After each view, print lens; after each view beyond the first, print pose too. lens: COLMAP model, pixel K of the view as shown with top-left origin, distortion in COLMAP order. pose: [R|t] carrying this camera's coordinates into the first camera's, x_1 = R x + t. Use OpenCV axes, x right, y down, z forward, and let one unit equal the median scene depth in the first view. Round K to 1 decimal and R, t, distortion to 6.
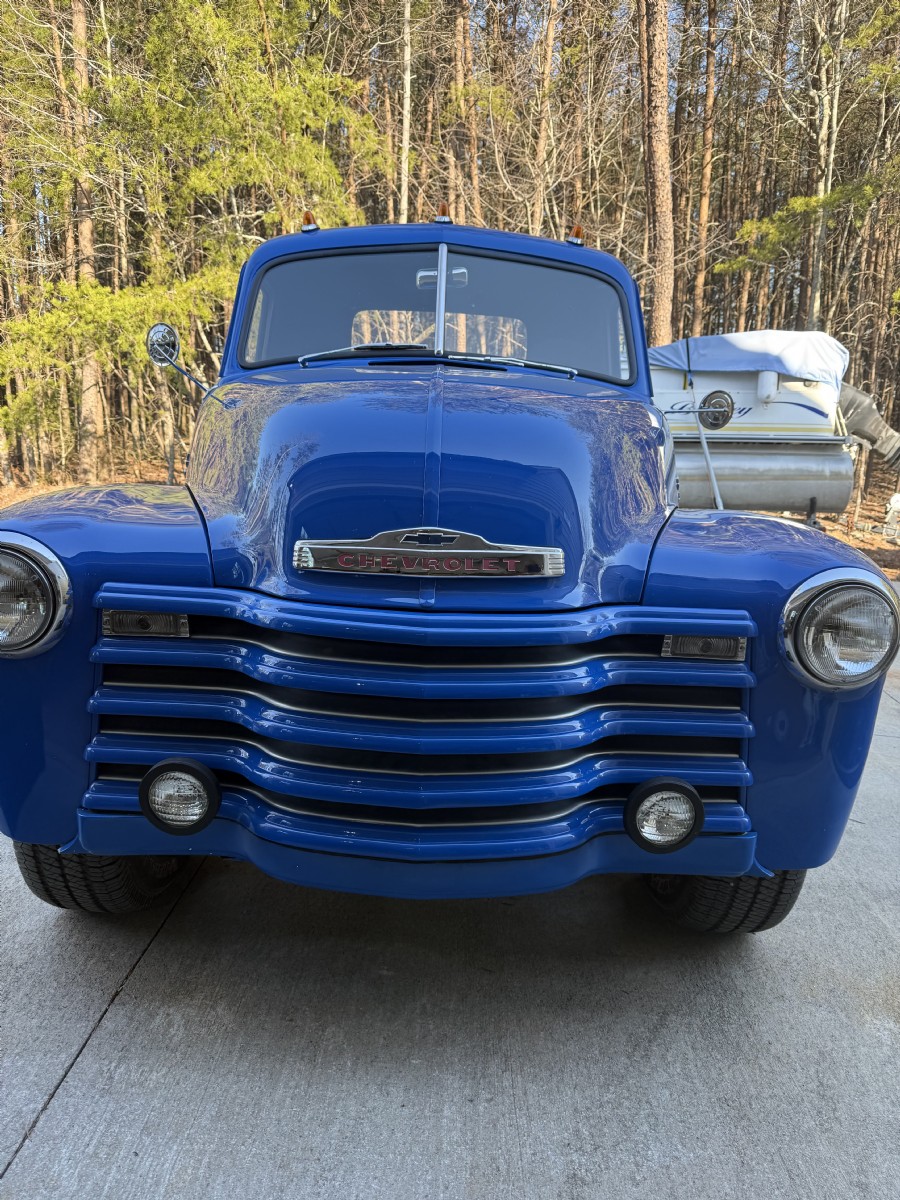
lens RADIAL K [[832.9, 0, 450.3], [0, 832.9, 600.4], [0, 0, 1]] dist [0.005370, -0.006947]
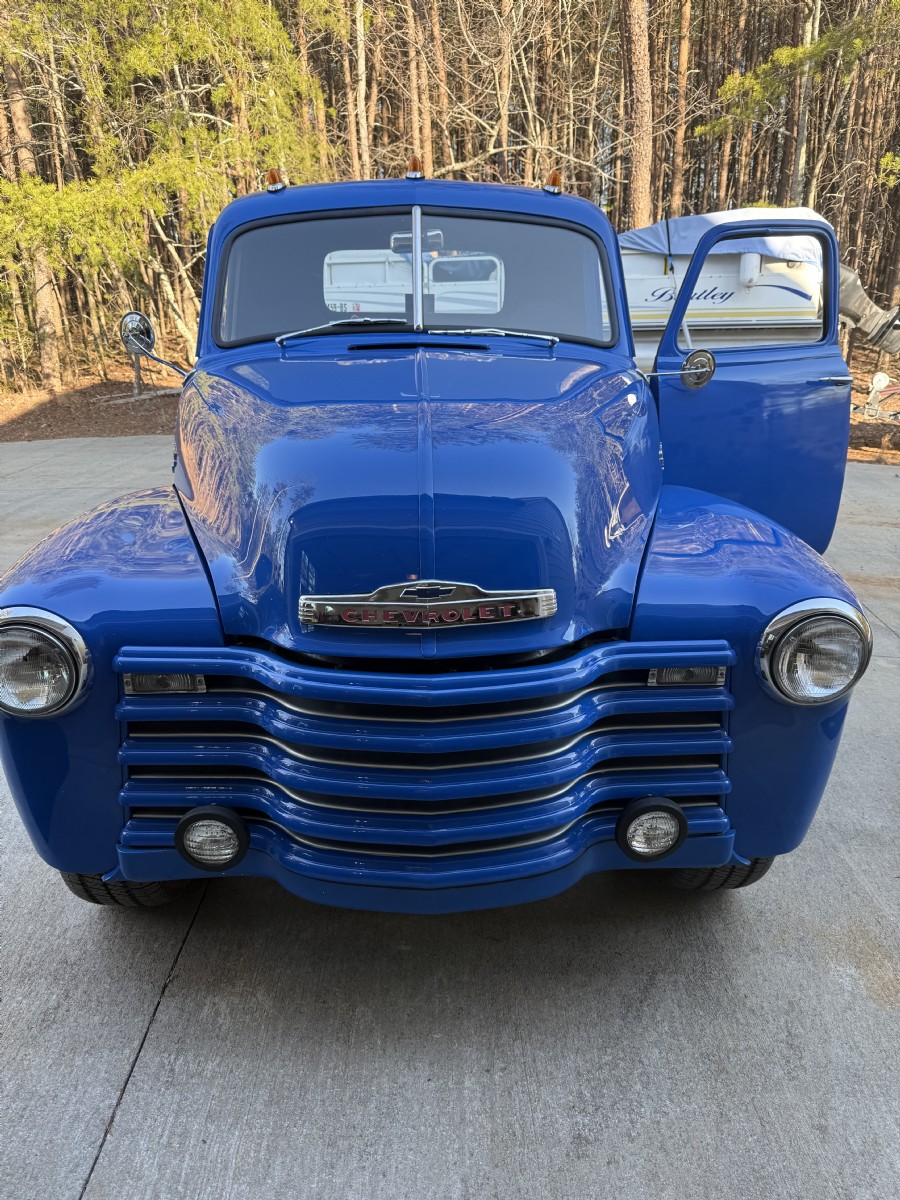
lens RADIAL K [[832.9, 0, 448.6], [0, 832.9, 600.4], [0, 0, 1]] dist [0.005370, -0.006947]
pose [[0.998685, -0.049157, 0.014551, -0.011663], [0.046506, 0.988142, 0.146329, -0.178611], [-0.021572, -0.145460, 0.989129, -0.037300]]
